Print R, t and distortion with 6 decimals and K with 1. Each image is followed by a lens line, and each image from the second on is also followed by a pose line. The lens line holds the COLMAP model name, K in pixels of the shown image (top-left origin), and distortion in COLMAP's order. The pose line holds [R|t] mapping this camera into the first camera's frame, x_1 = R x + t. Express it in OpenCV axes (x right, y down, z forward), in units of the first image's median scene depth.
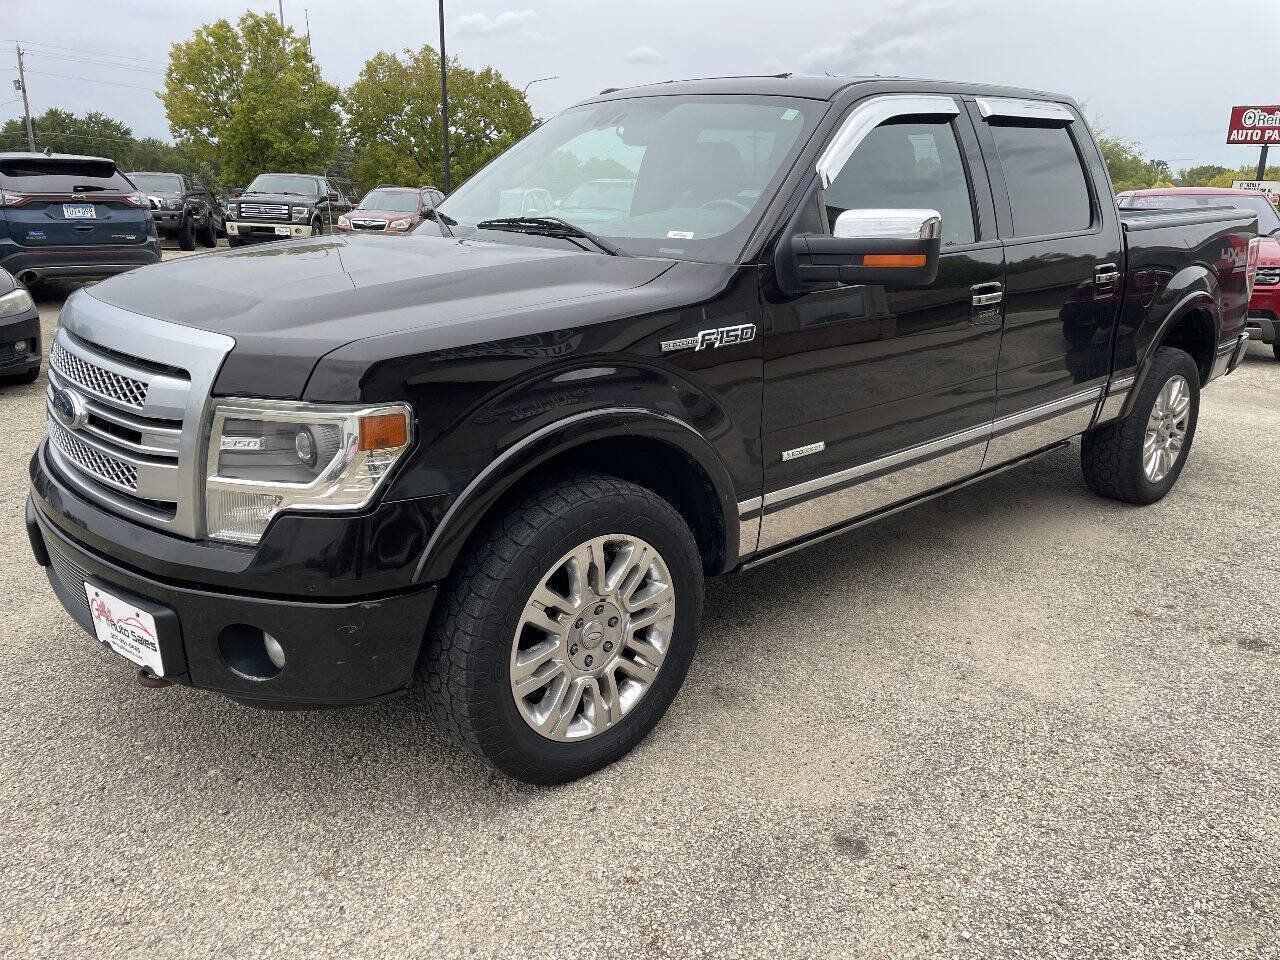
lens RADIAL K [[959.9, 0, 648.2], [0, 959.9, 471.7], [0, 0, 1]] dist [0.091151, -0.112480]
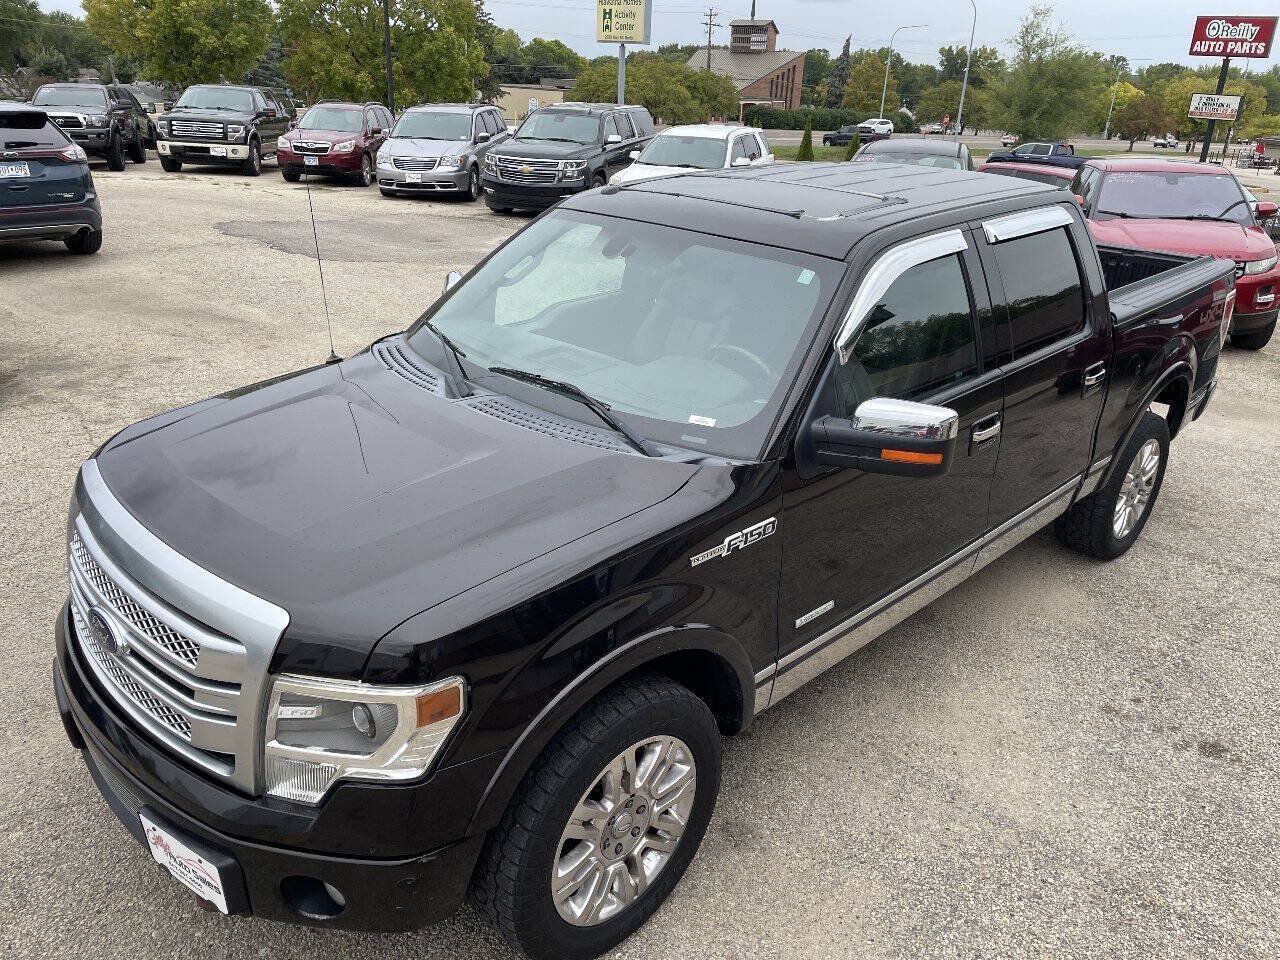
lens RADIAL K [[960.5, 0, 645.9], [0, 960.5, 494.8], [0, 0, 1]] dist [0.085751, -0.106051]
pose [[0.998756, -0.002940, 0.049774, -0.073806], [-0.003246, 0.992310, 0.123732, -0.282585], [-0.049755, -0.123740, 0.991067, -0.008392]]
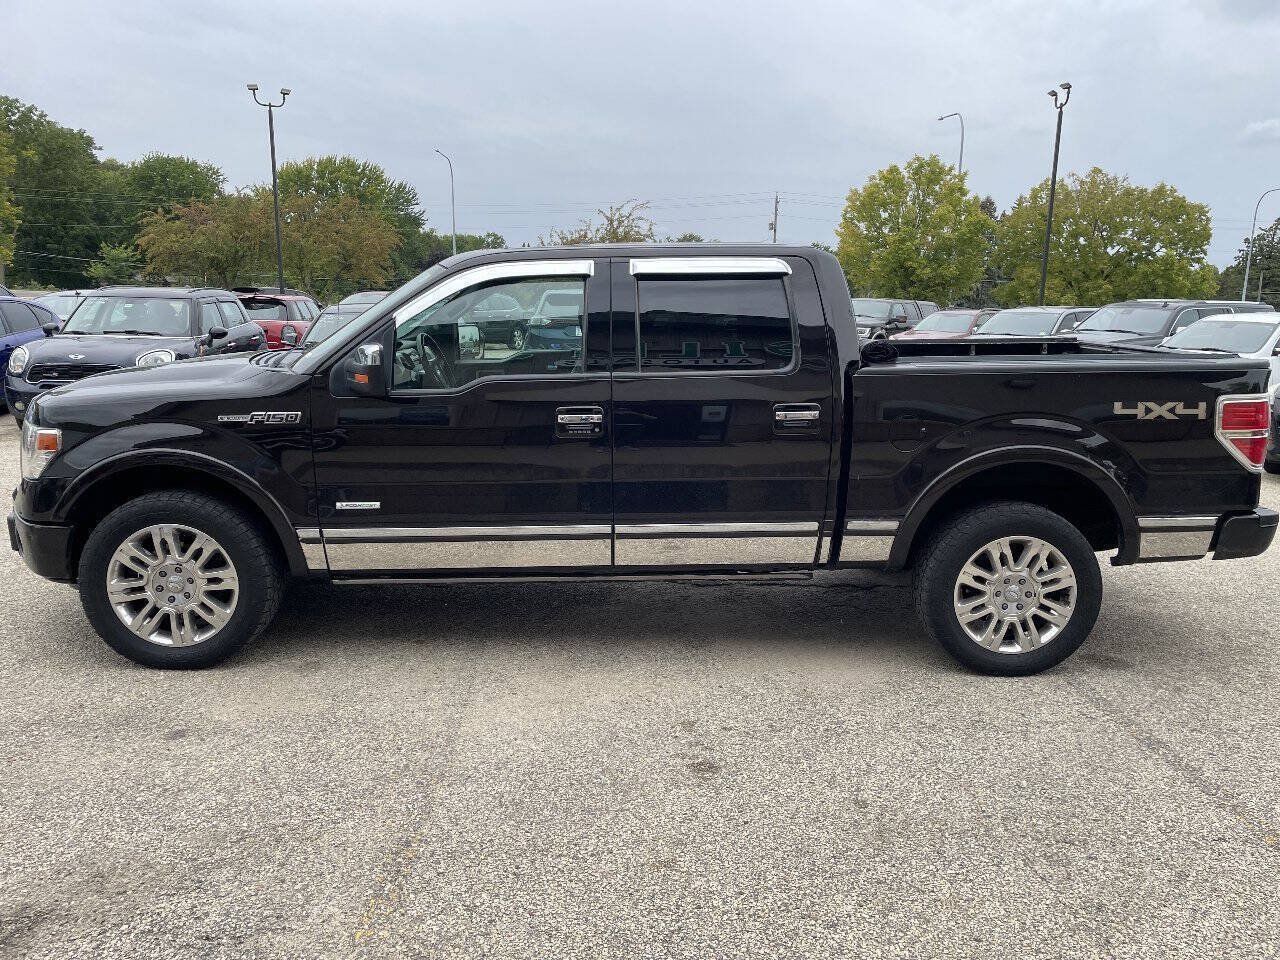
lens RADIAL K [[959.5, 0, 641.6], [0, 959.5, 472.4], [0, 0, 1]] dist [0.090306, -0.111109]
pose [[0.759172, 0.114563, -0.640729, 1.424379], [-0.187232, 0.981219, -0.046399, -0.083546], [0.623380, 0.155190, 0.766364, 0.153443]]
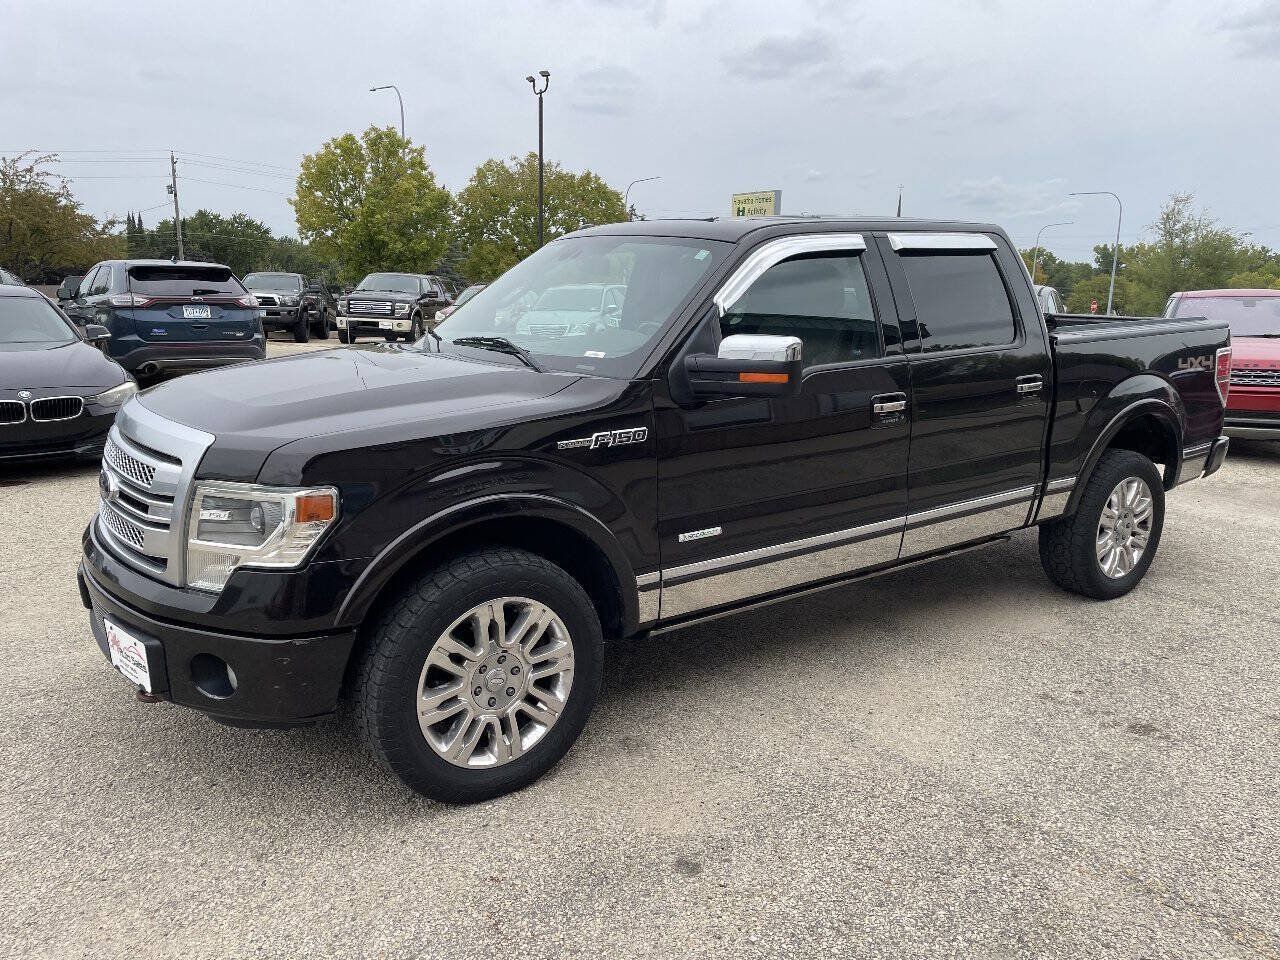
lens RADIAL K [[962.4, 0, 630.2], [0, 962.4, 478.6], [0, 0, 1]] dist [0.090663, -0.111261]
pose [[0.992639, 0.021598, -0.119168, 0.219030], [-0.031286, 0.996301, -0.080032, 0.007416], [0.116999, 0.083171, 0.989643, -0.183070]]
